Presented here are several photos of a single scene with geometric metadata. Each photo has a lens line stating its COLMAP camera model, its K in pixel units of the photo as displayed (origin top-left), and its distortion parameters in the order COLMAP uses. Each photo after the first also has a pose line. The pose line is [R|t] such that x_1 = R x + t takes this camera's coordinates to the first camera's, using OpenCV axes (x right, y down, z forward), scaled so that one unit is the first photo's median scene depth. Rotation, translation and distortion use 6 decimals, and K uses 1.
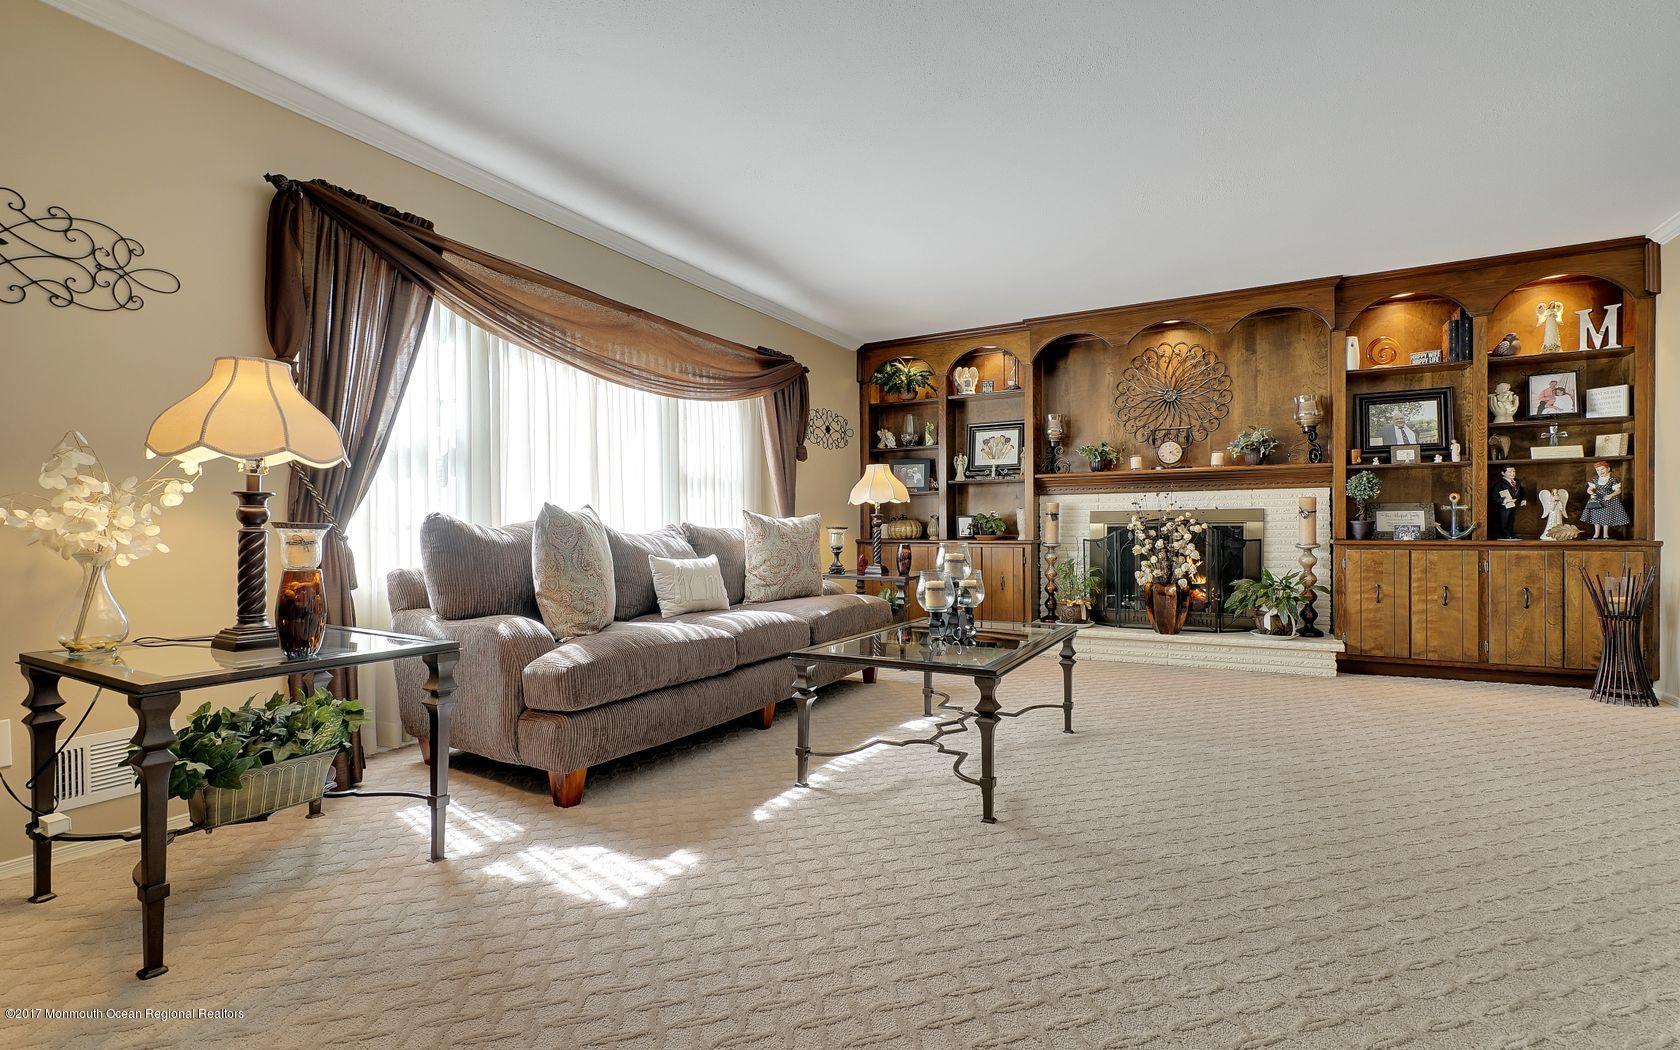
lens RADIAL K [[766.7, 0, 840.6], [0, 766.7, 528.0], [0, 0, 1]] dist [-0.006389, 0.001331]
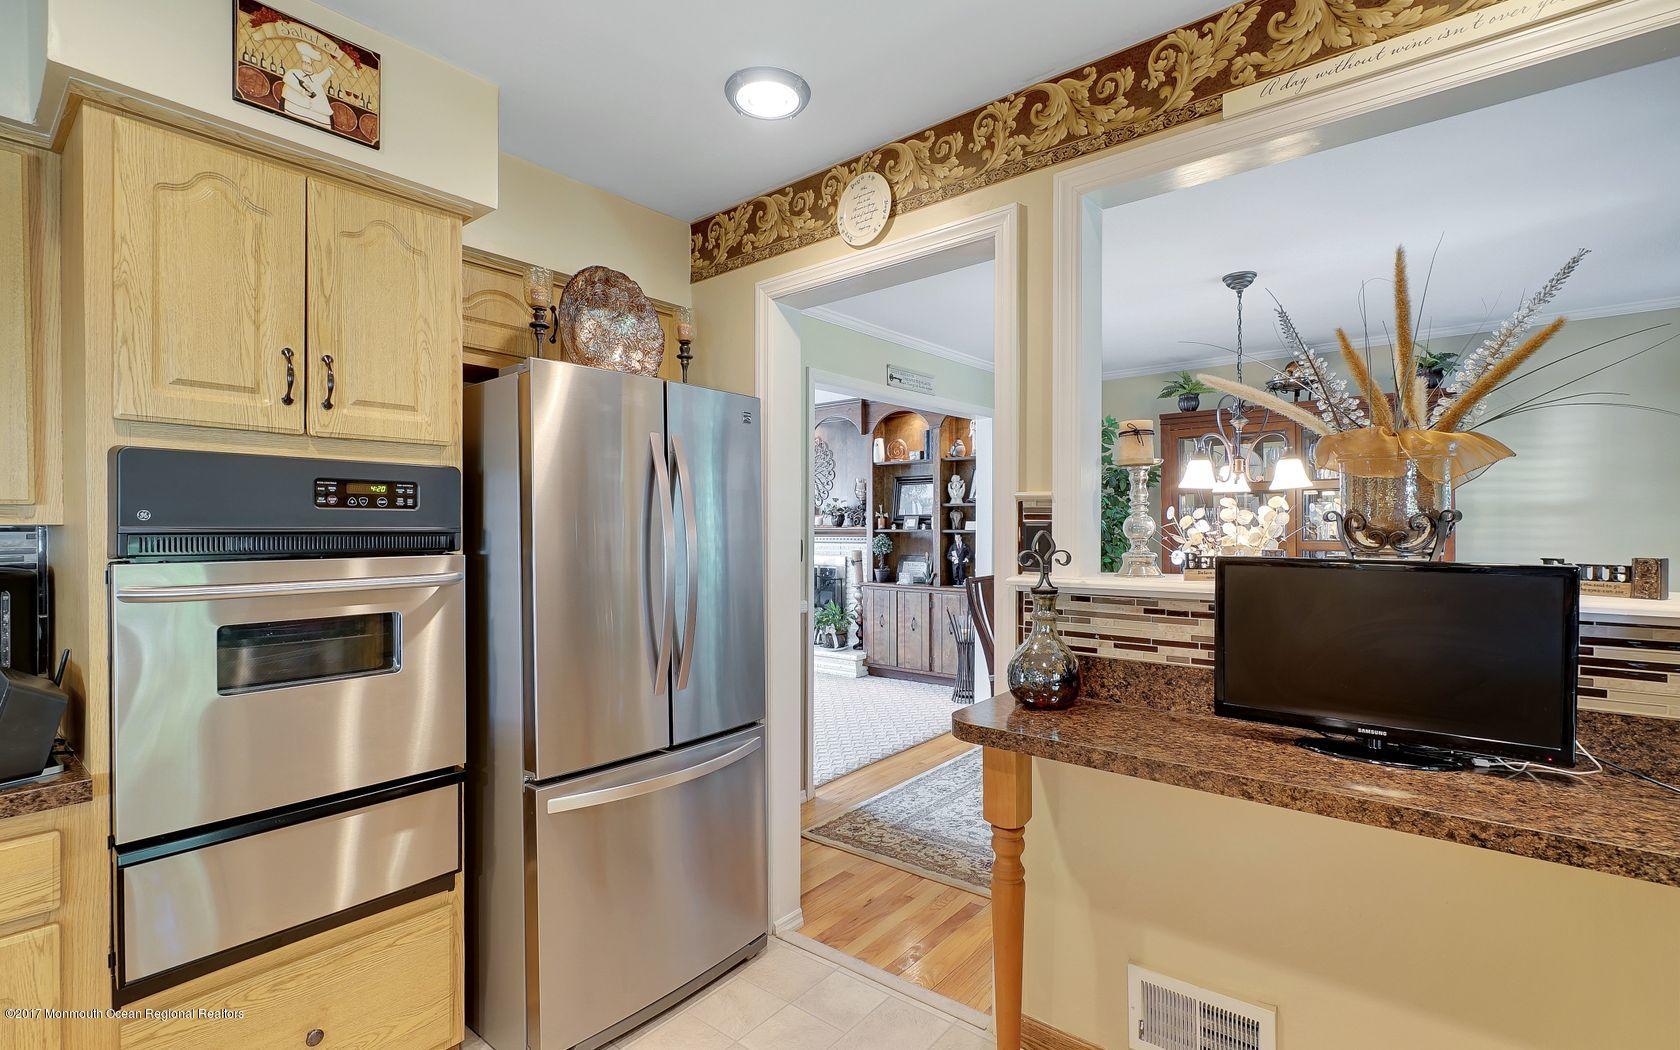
lens RADIAL K [[766.7, 0, 840.6], [0, 766.7, 532.9], [0, 0, 1]] dist [-0.006389, 0.001331]
pose [[0.985402, 0.004874, -0.170175, 0.874383], [-0.002995, 0.999932, 0.011299, -0.095494], [0.170219, -0.010624, 0.985349, -0.430092]]
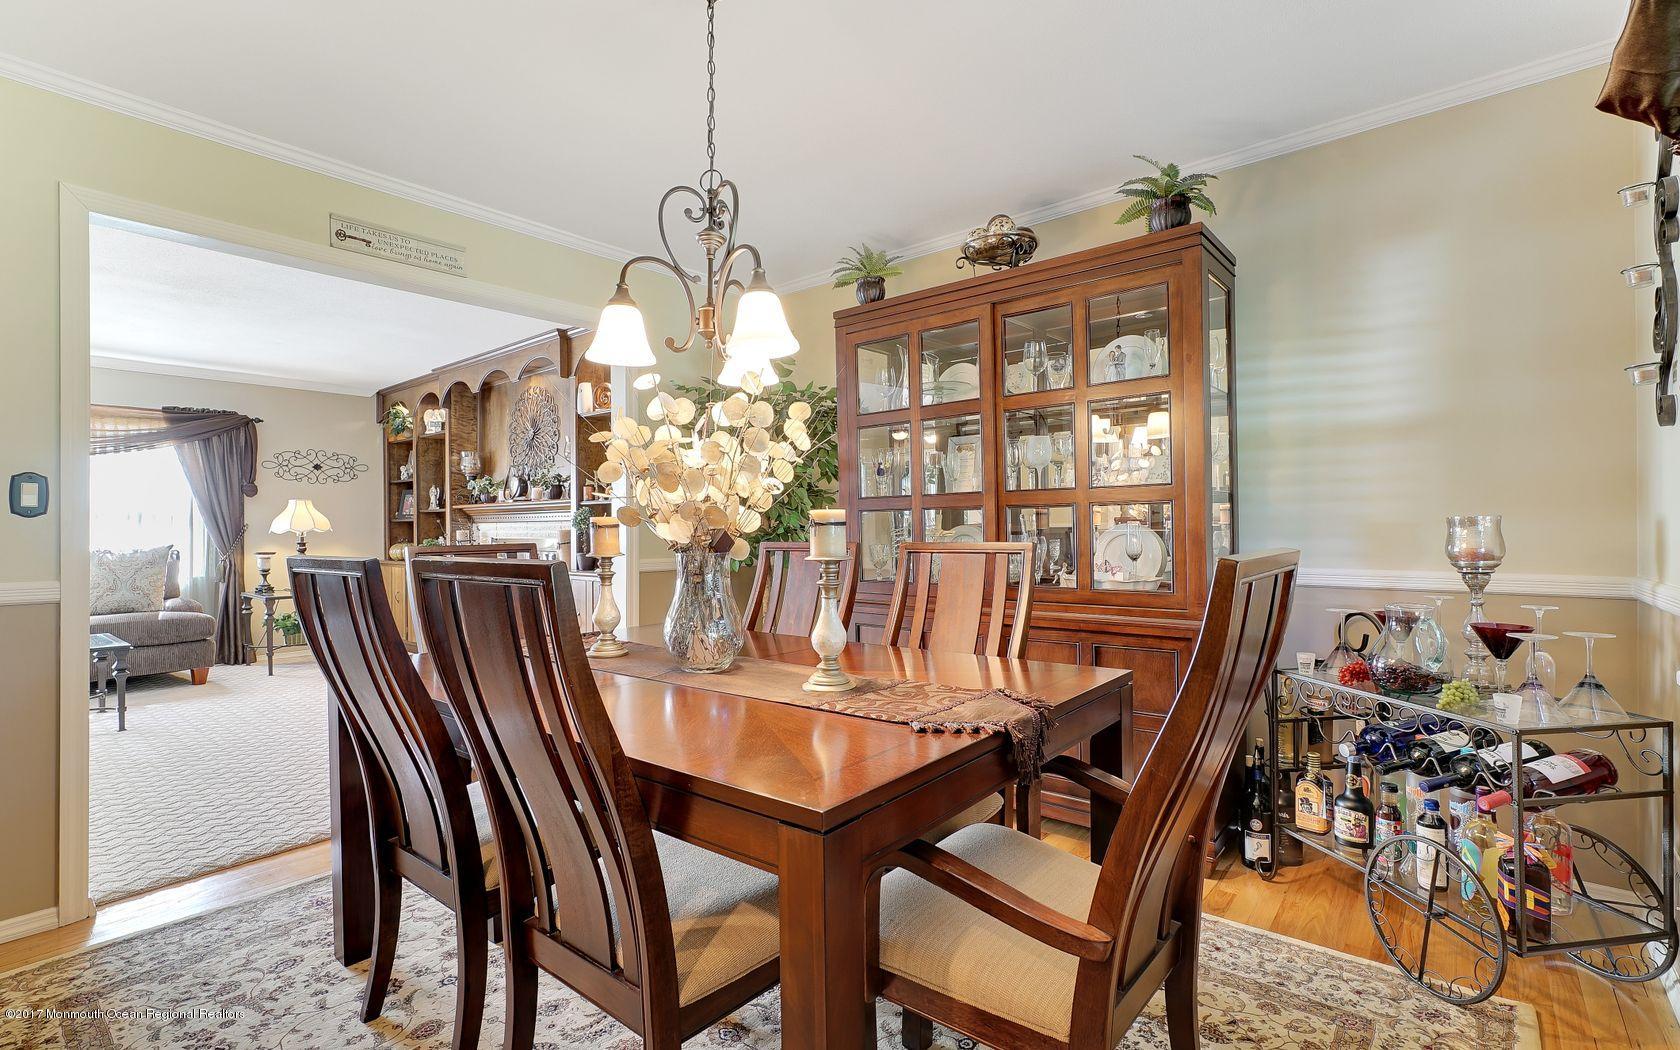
lens RADIAL K [[766.7, 0, 843.5], [0, 766.7, 528.3], [0, 0, 1]] dist [-0.006389, 0.001331]
pose [[0.983946, -0.000384, -0.178469, 1.271447], [0.000674, 0.999999, 0.001563, -0.046948], [0.178468, -0.001658, 0.983944, -0.004435]]
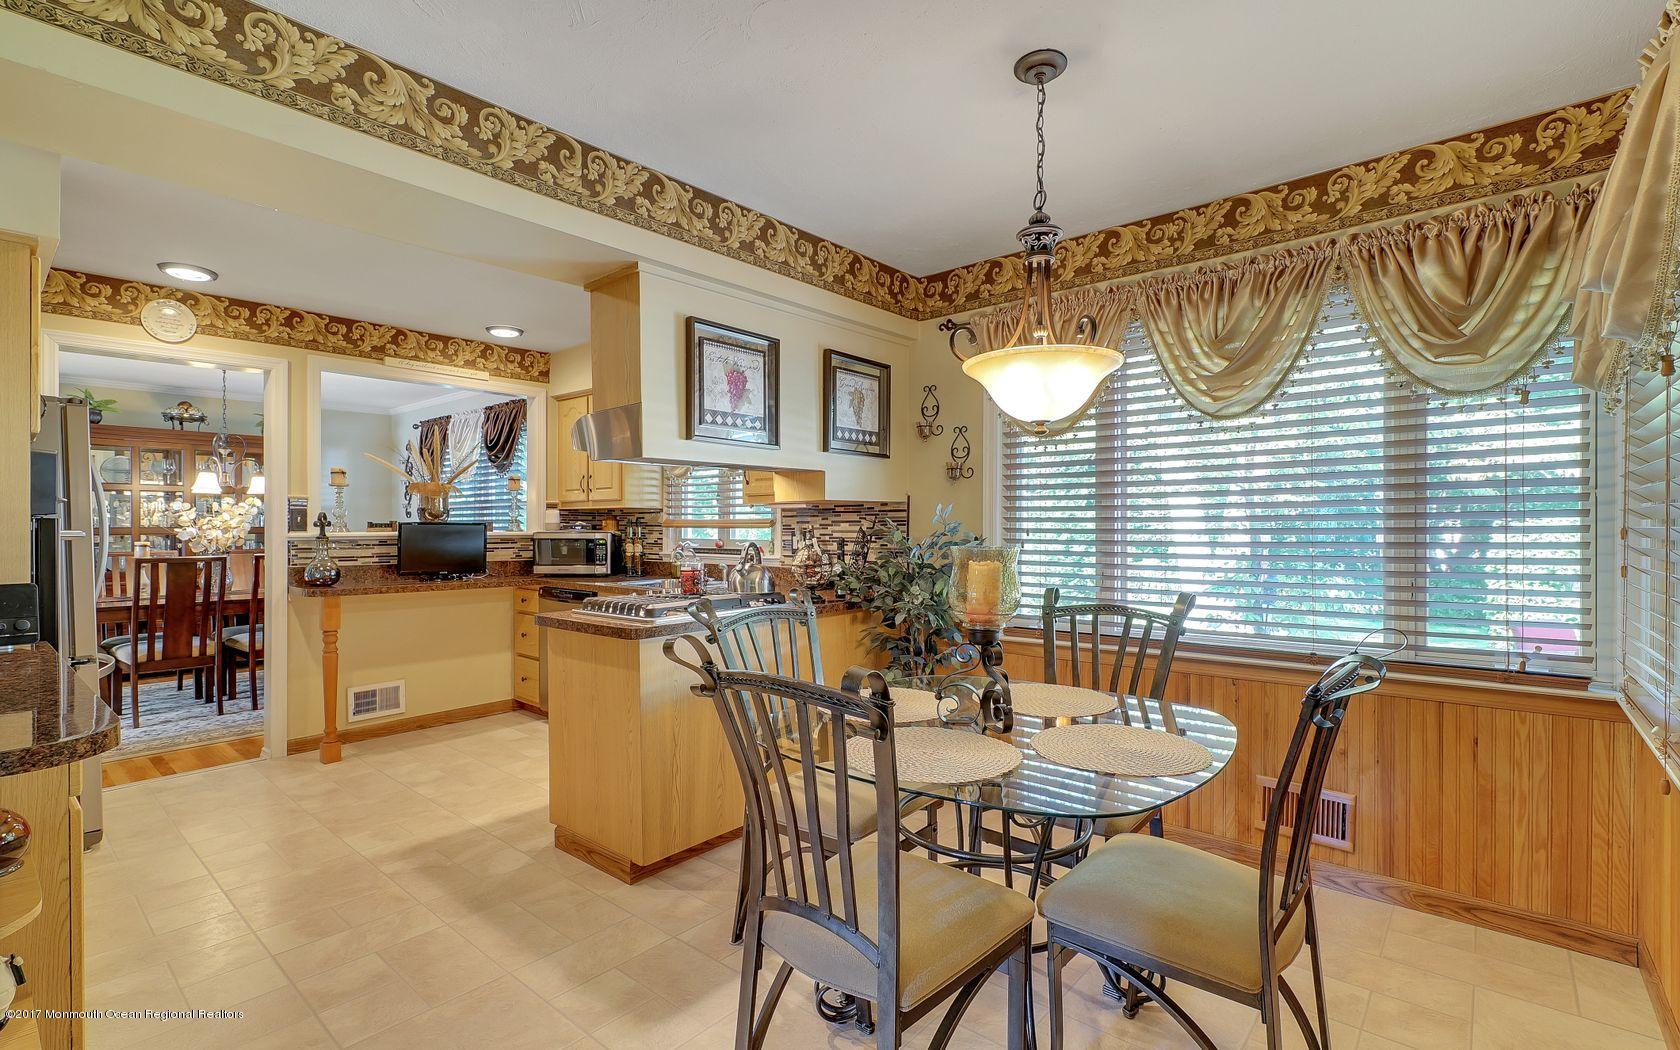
lens RADIAL K [[766.7, 0, 841.3], [0, 766.7, 531.6], [0, 0, 1]] dist [-0.006389, 0.001331]
pose [[0.189581, 0.002011, 0.981863, 0.121303], [-0.003231, 0.999994, -0.001424, -0.069861], [-0.981860, -0.002903, 0.189586, -0.818233]]
